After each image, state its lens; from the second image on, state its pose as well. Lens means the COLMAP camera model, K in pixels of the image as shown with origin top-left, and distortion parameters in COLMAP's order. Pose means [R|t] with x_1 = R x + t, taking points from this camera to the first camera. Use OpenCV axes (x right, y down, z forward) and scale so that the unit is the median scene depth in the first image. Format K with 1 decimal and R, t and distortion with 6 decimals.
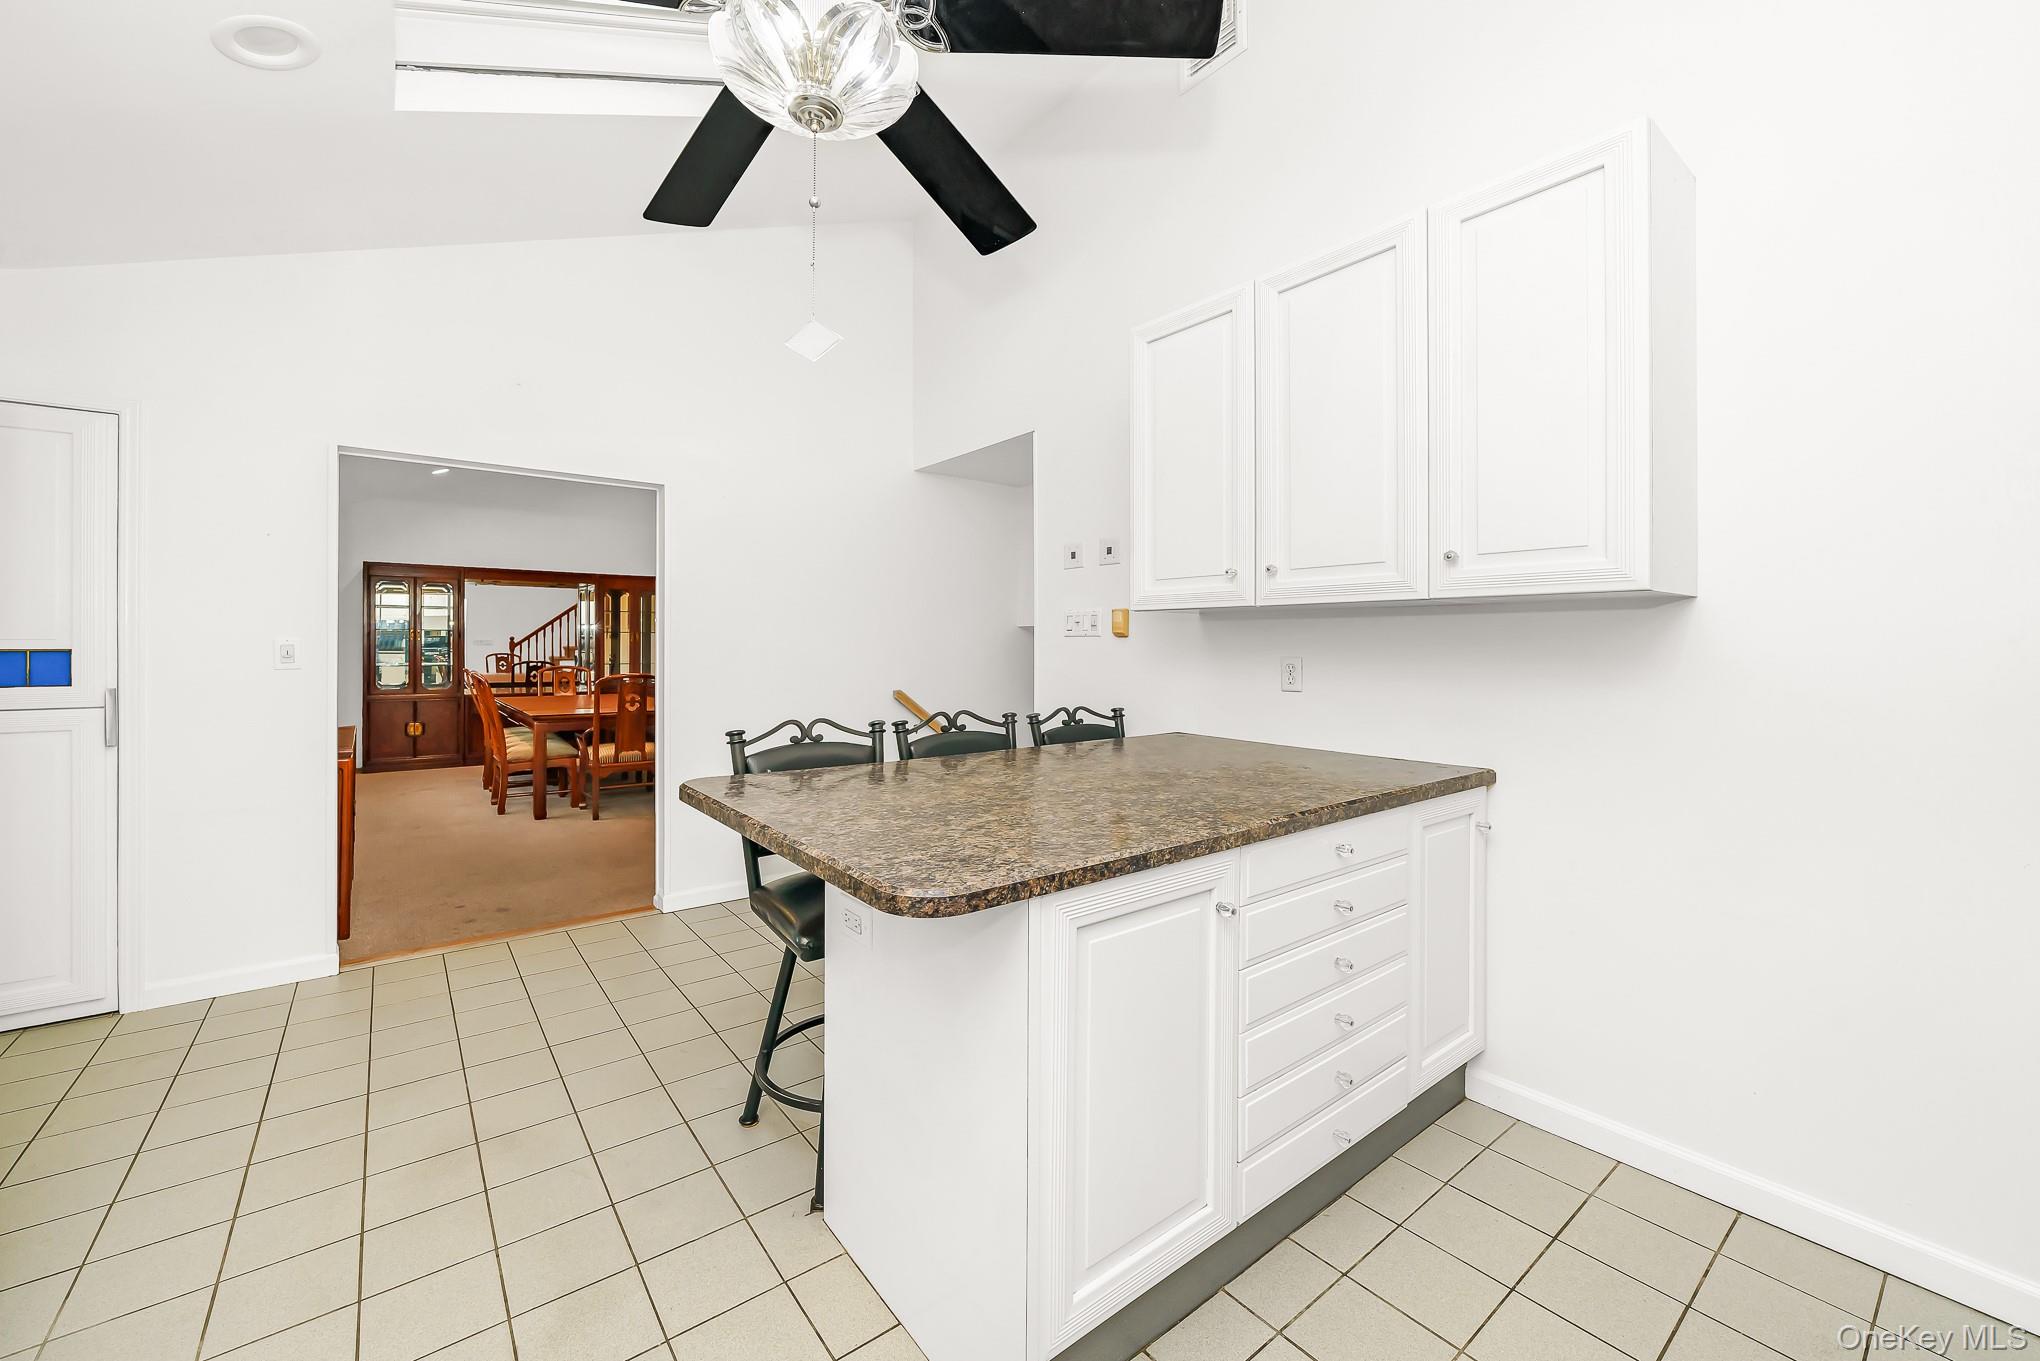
lens RADIAL K [[790.7, 0, 988.3], [0, 790.7, 648.4], [0, 0, 1]] dist [0.000823, -0.000019]
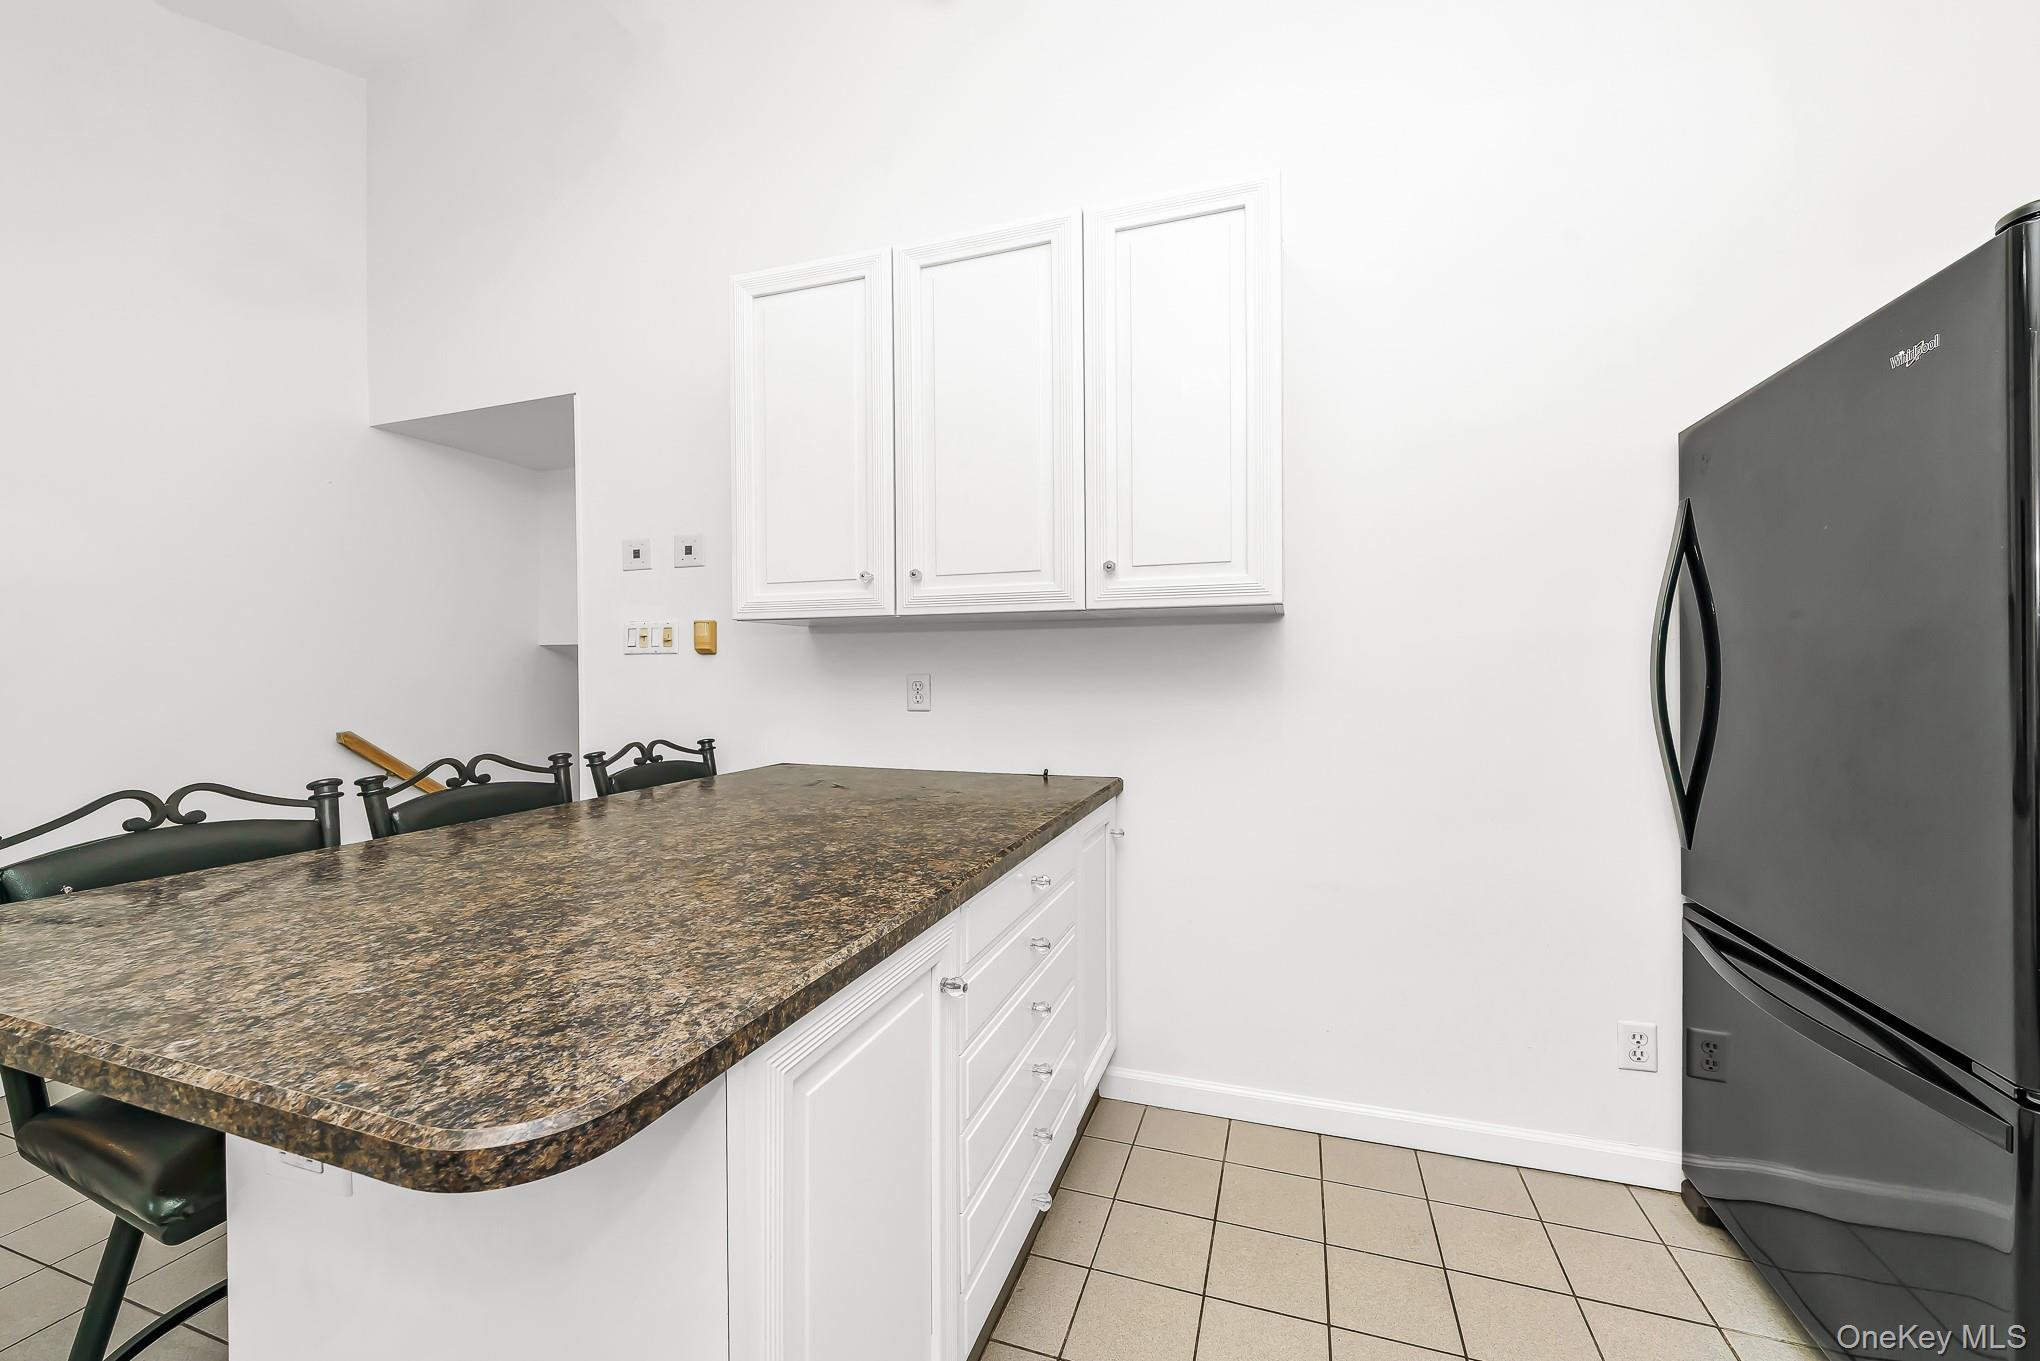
lens RADIAL K [[790.9, 0, 1037.2], [0, 790.9, 676.6], [0, 0, 1]] dist [-0.002888, 0.000015]
pose [[0.815985, -0.009039, 0.578002, -0.057912], [0.007187, 0.999959, 0.005491, 0.014077], [-0.578028, -0.000326, 0.816017, 0.224546]]
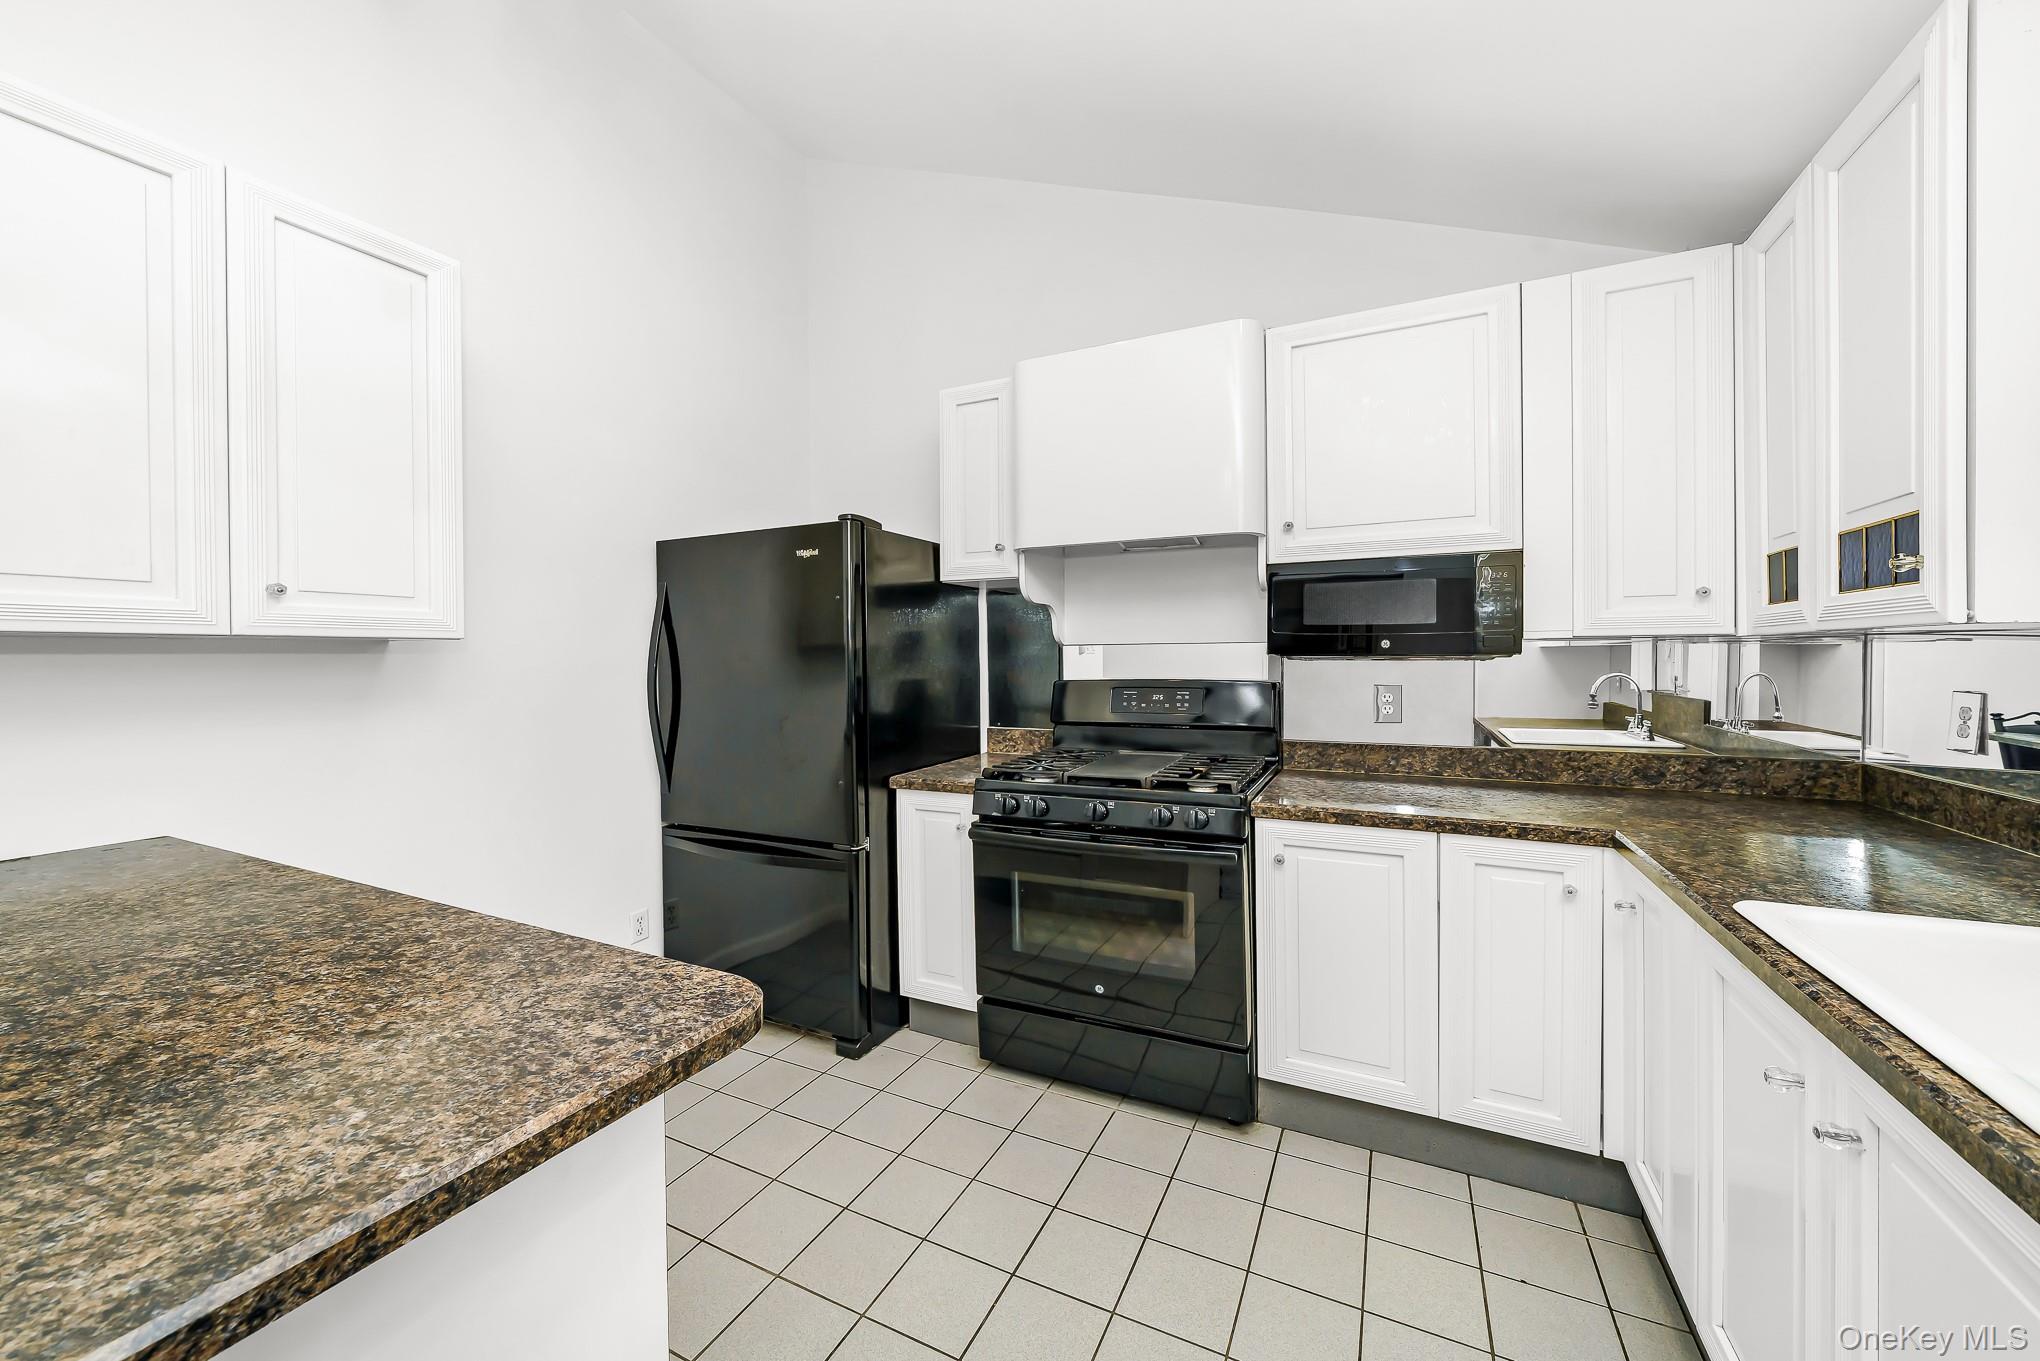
lens RADIAL K [[753.1, 0, 1011.7], [0, 753.1, 665.1], [0, 0, 1]] dist [-0.001160, -0.000048]
pose [[-0.458181, -0.005382, 0.888843, -0.511053], [0.005429, 0.999946, 0.008853, -0.031763], [-0.888842, 0.008882, -0.458127, 0.605714]]
